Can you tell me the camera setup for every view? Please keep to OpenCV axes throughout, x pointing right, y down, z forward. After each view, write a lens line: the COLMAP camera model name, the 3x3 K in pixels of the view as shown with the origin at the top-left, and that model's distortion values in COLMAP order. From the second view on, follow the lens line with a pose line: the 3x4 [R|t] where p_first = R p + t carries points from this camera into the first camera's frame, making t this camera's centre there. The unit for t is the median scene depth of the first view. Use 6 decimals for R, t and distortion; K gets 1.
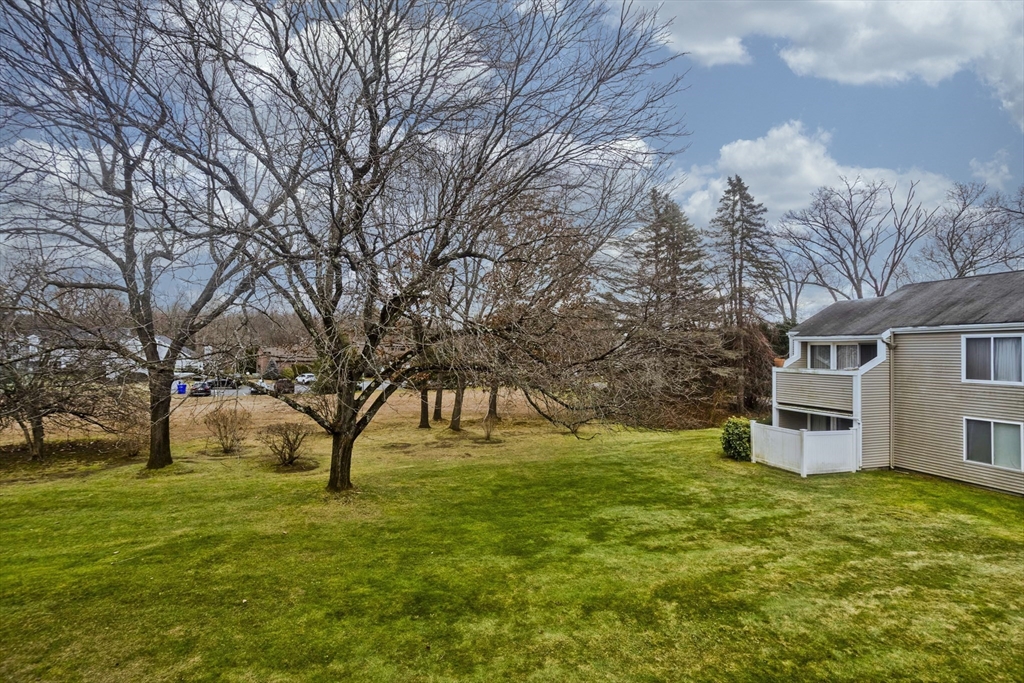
lens RADIAL K [[498.5, 0, 506.0], [0, 498.5, 337.7], [0, 0, 1]] dist [-0.008524, 0.013437]
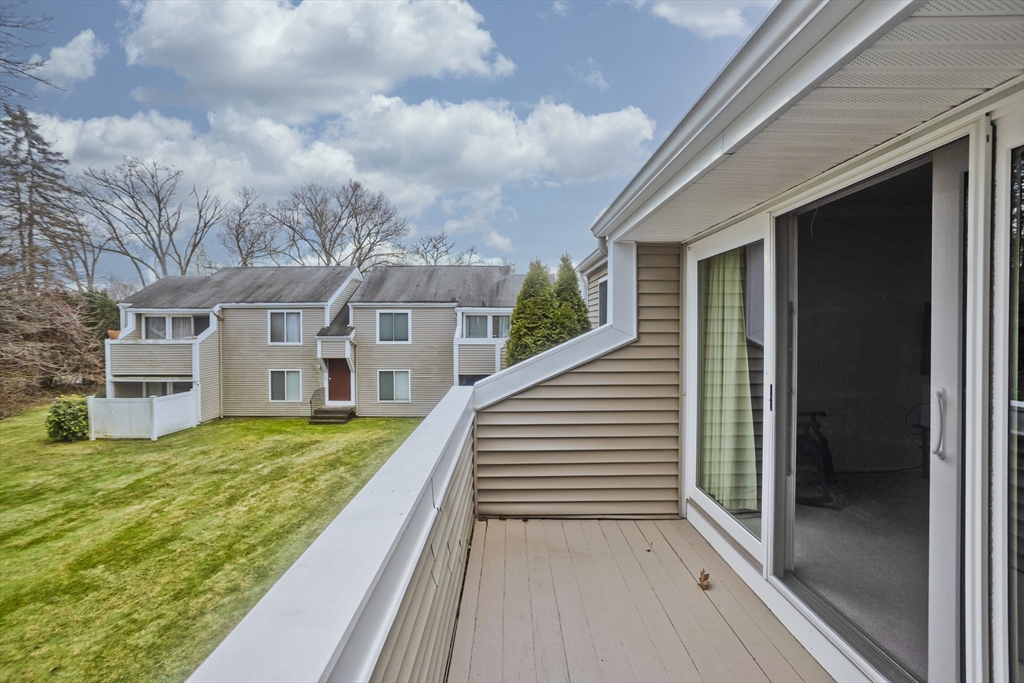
lens RADIAL K [[498.5, 0, 516.0], [0, 498.5, 338.5], [0, 0, 1]] dist [-0.008524, 0.013437]
pose [[0.302456, -0.036307, 0.952472, -0.182095], [-0.020932, 0.998780, 0.044719, -0.003410], [-0.952934, -0.033463, 0.301327, -0.061205]]
